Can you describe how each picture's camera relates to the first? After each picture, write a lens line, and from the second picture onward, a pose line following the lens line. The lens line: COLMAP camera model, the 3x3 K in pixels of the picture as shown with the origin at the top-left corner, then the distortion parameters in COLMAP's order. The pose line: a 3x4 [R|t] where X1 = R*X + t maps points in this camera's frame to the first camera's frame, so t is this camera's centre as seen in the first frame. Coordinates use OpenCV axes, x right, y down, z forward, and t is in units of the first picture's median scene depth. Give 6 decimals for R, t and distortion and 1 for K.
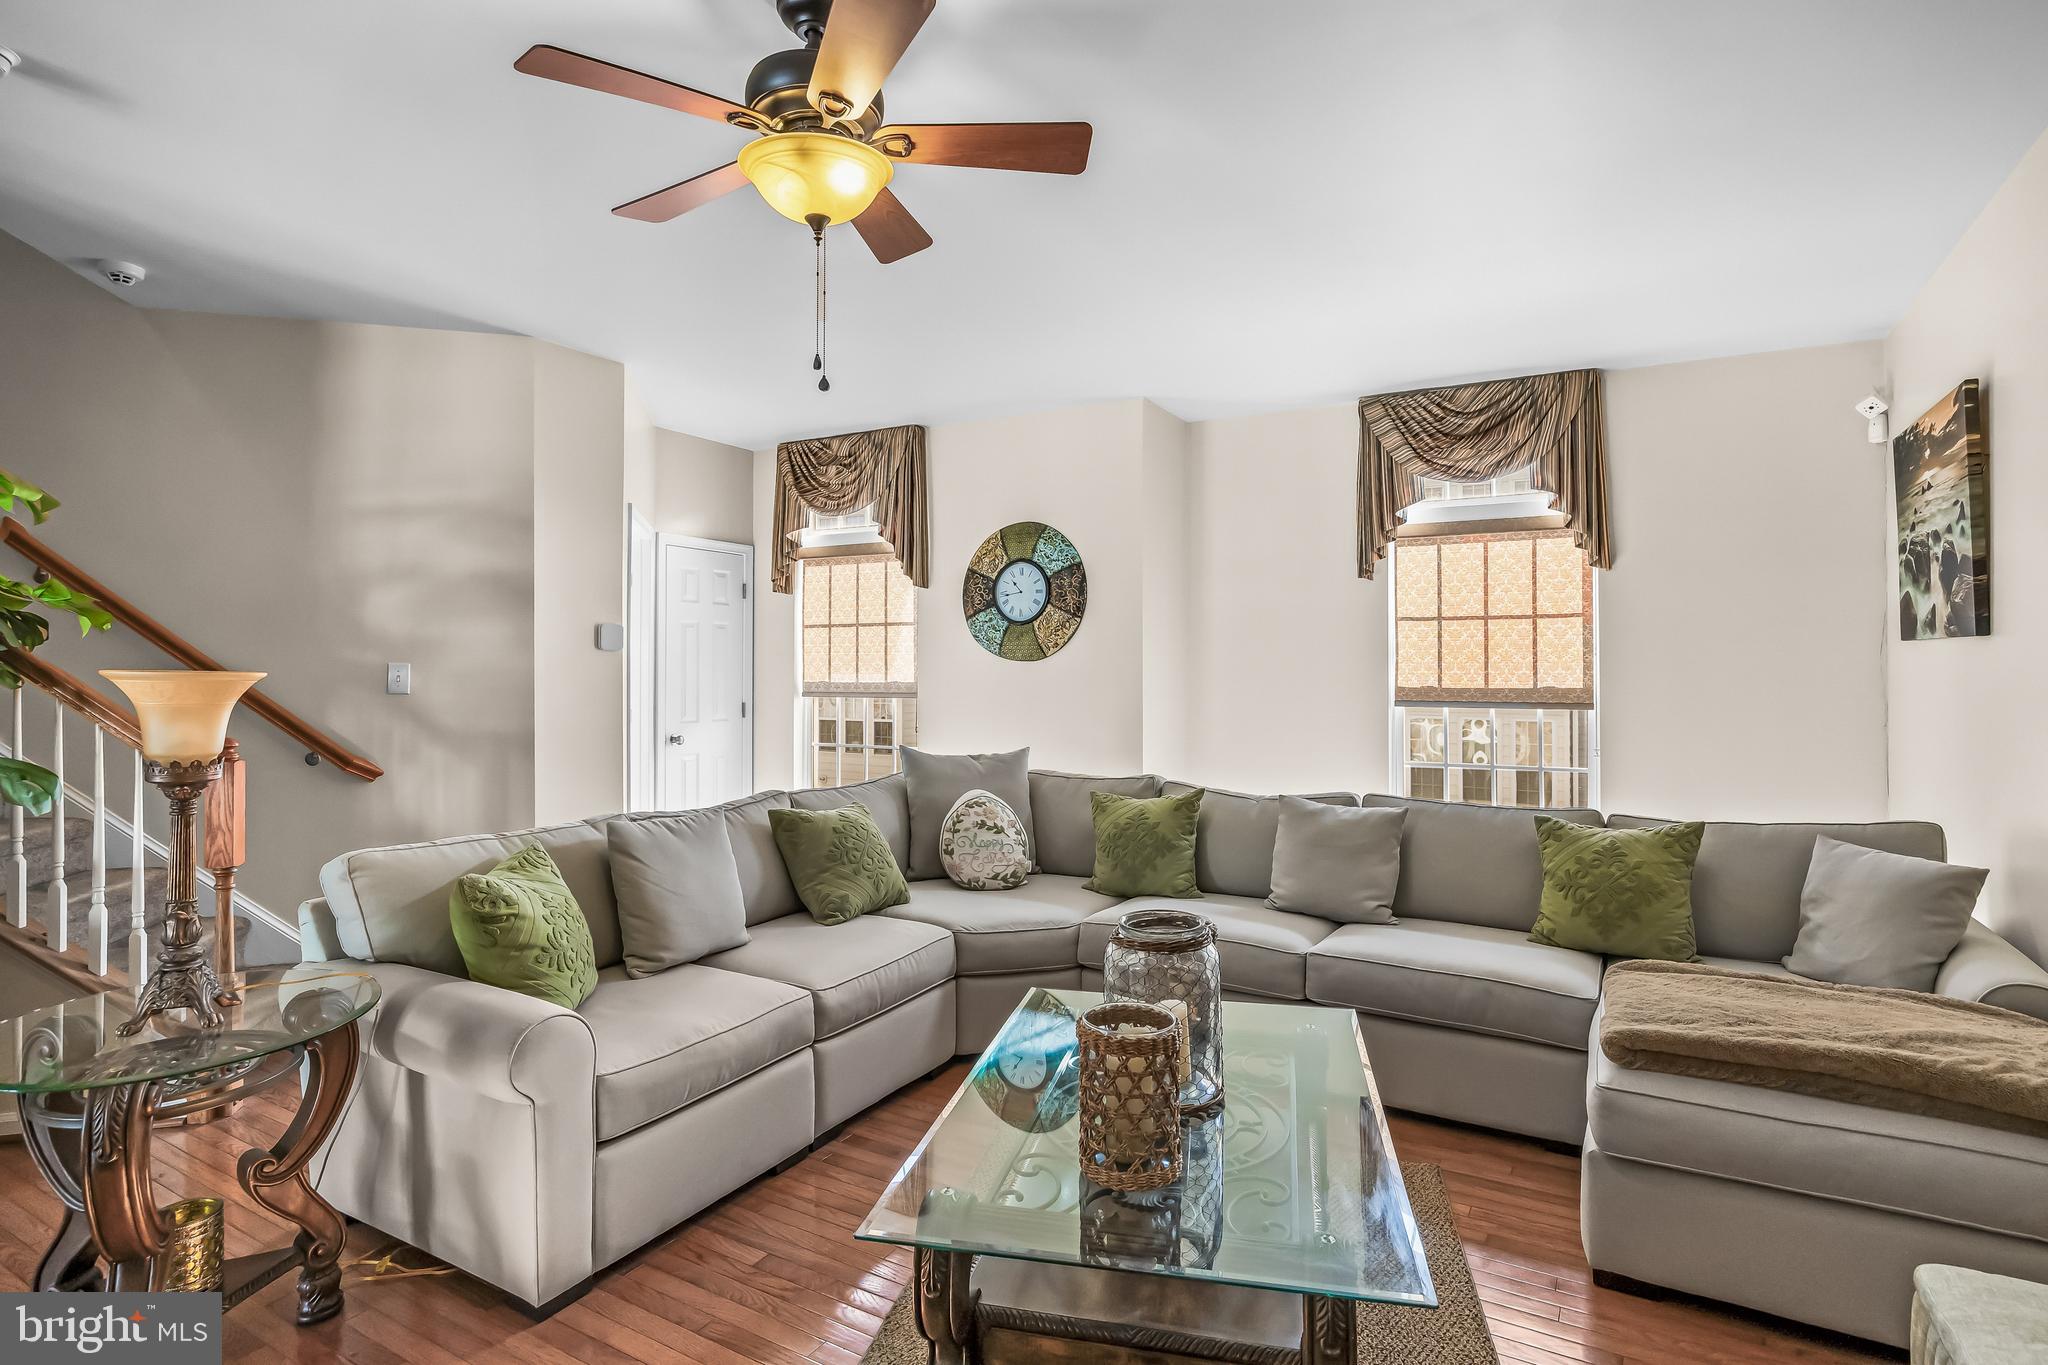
lens RADIAL K [[1035.6, 0, 1022.9], [0, 1035.6, 667.0], [0, 0, 1]] dist [-0.000349, -0.000361]
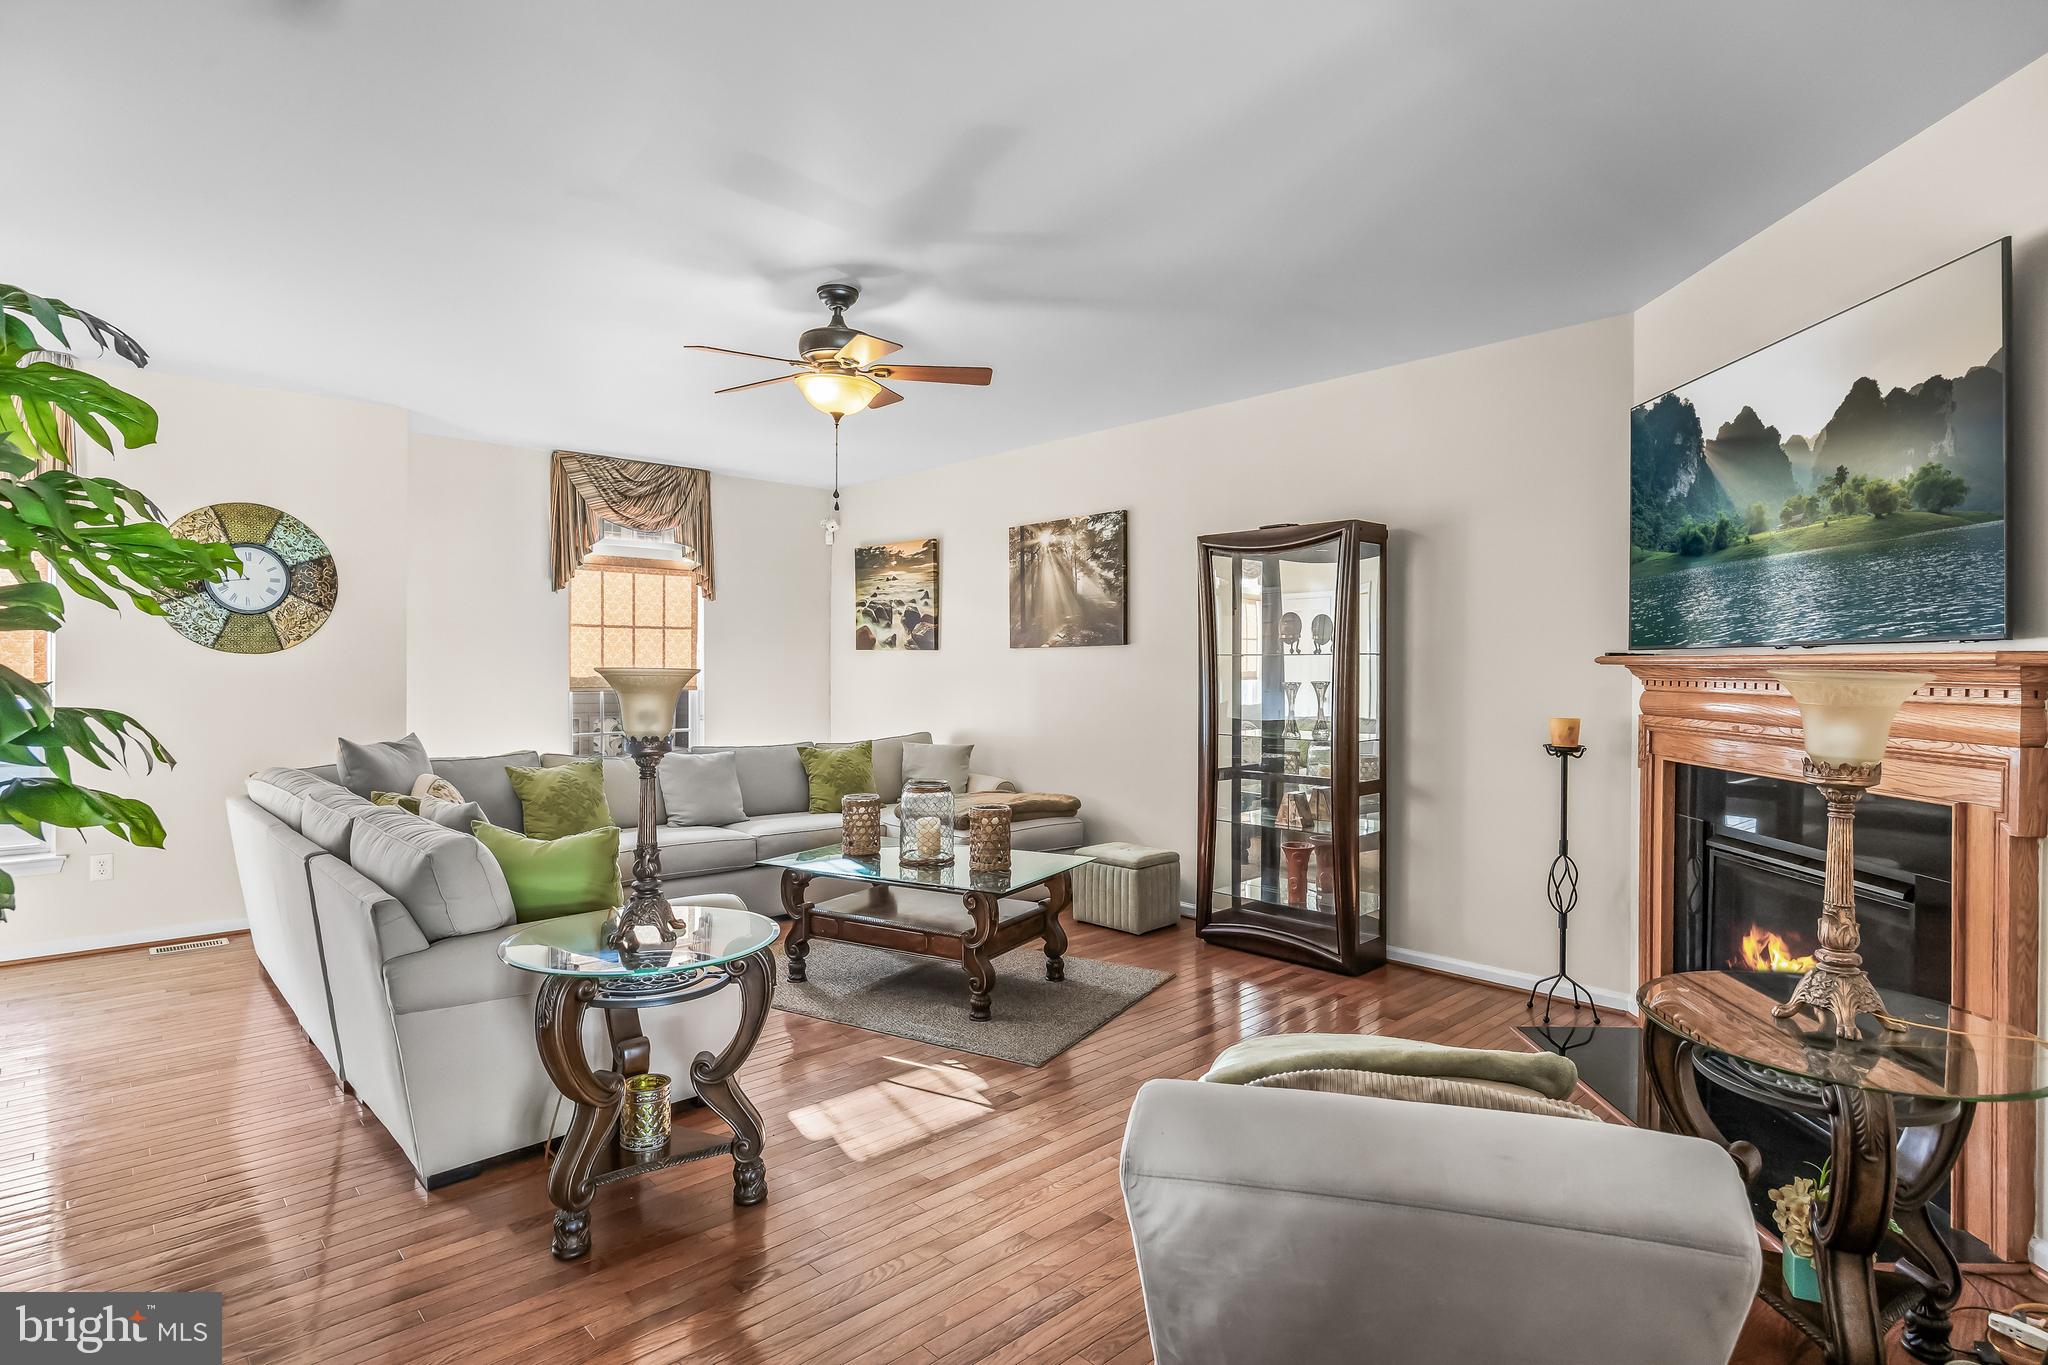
lens RADIAL K [[1054.2, 0, 1029.5], [0, 1054.2, 672.6], [0, 0, 1]] dist [0.019200, 0.000122]
pose [[0.305117, -0.006320, 0.952294, -0.756841], [-0.005705, 0.999948, 0.008464, -0.000908], [-0.952298, -0.008015, 0.305065, 0.048964]]
